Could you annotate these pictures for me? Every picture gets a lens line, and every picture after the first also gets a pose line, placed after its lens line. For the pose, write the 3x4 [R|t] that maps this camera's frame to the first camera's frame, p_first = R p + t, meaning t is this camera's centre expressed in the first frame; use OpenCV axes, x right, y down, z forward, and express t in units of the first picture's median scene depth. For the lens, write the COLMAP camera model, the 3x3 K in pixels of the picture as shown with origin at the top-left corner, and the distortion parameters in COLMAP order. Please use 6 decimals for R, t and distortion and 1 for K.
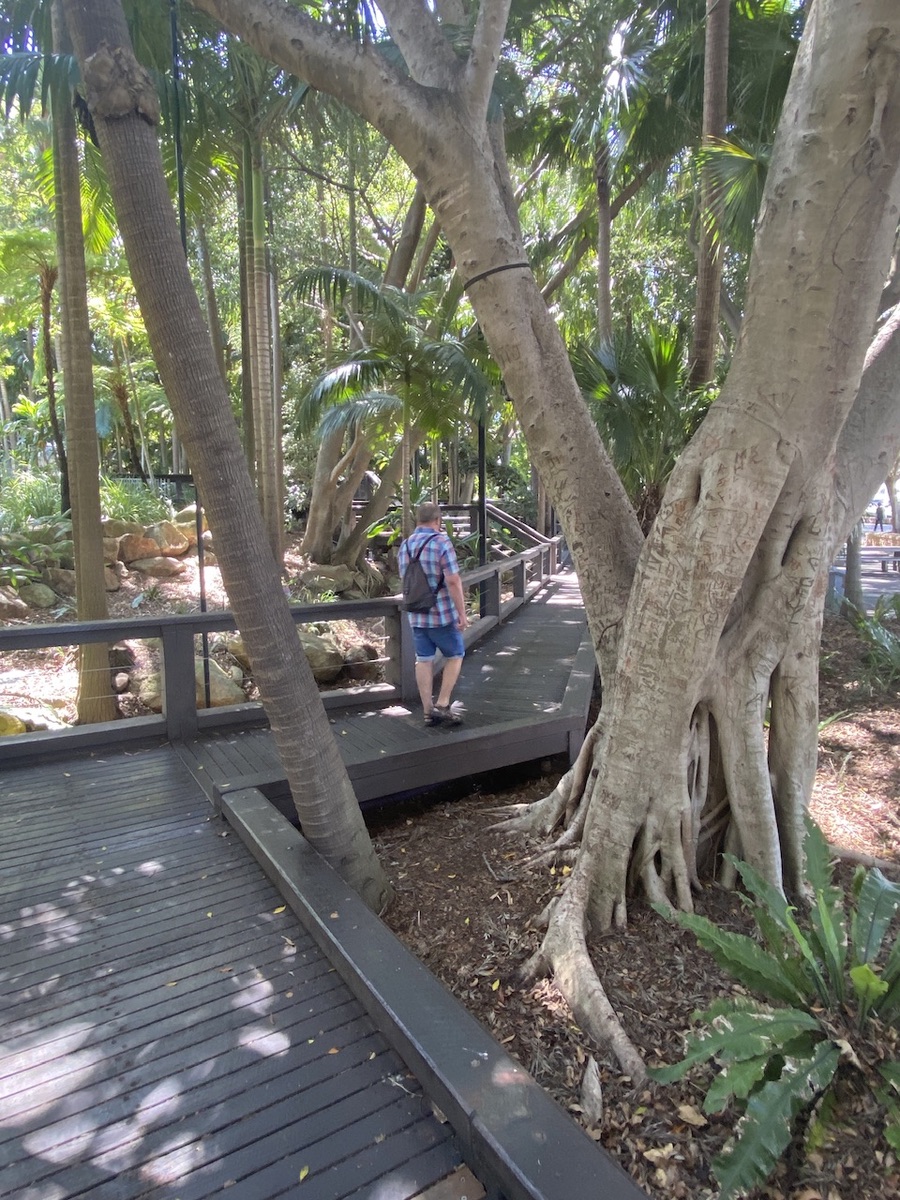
lens RADIAL K [[693.4, 0, 450.0], [0, 693.4, 600.0], [0, 0, 1]] dist [0.000762, 0.000472]
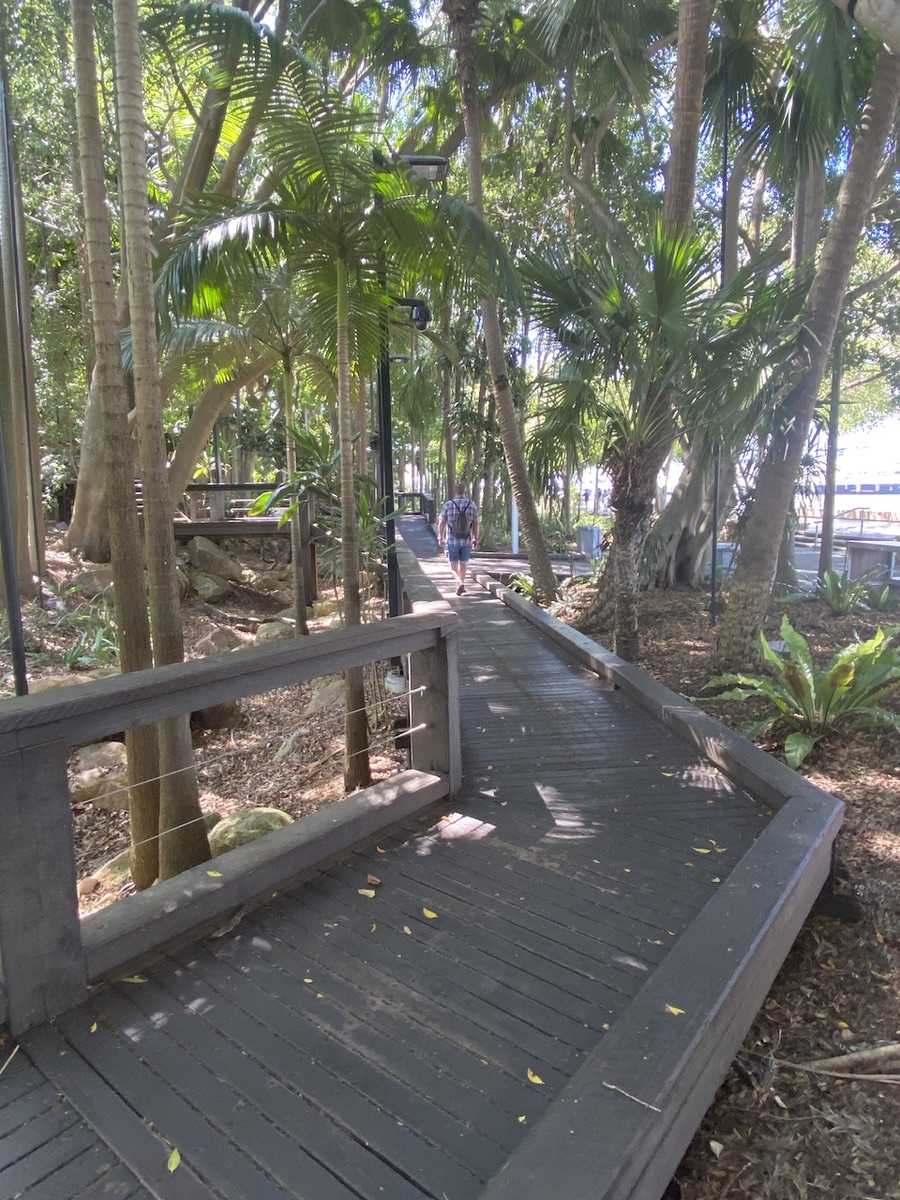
lens RADIAL K [[693.4, 0, 450.0], [0, 693.4, 600.0], [0, 0, 1]] dist [0.000762, 0.000472]
pose [[0.935367, -0.058463, 0.348813, -0.101133], [0.053436, 0.998282, 0.024027, -0.010428], [-0.349618, -0.003835, 0.936884, 0.191852]]
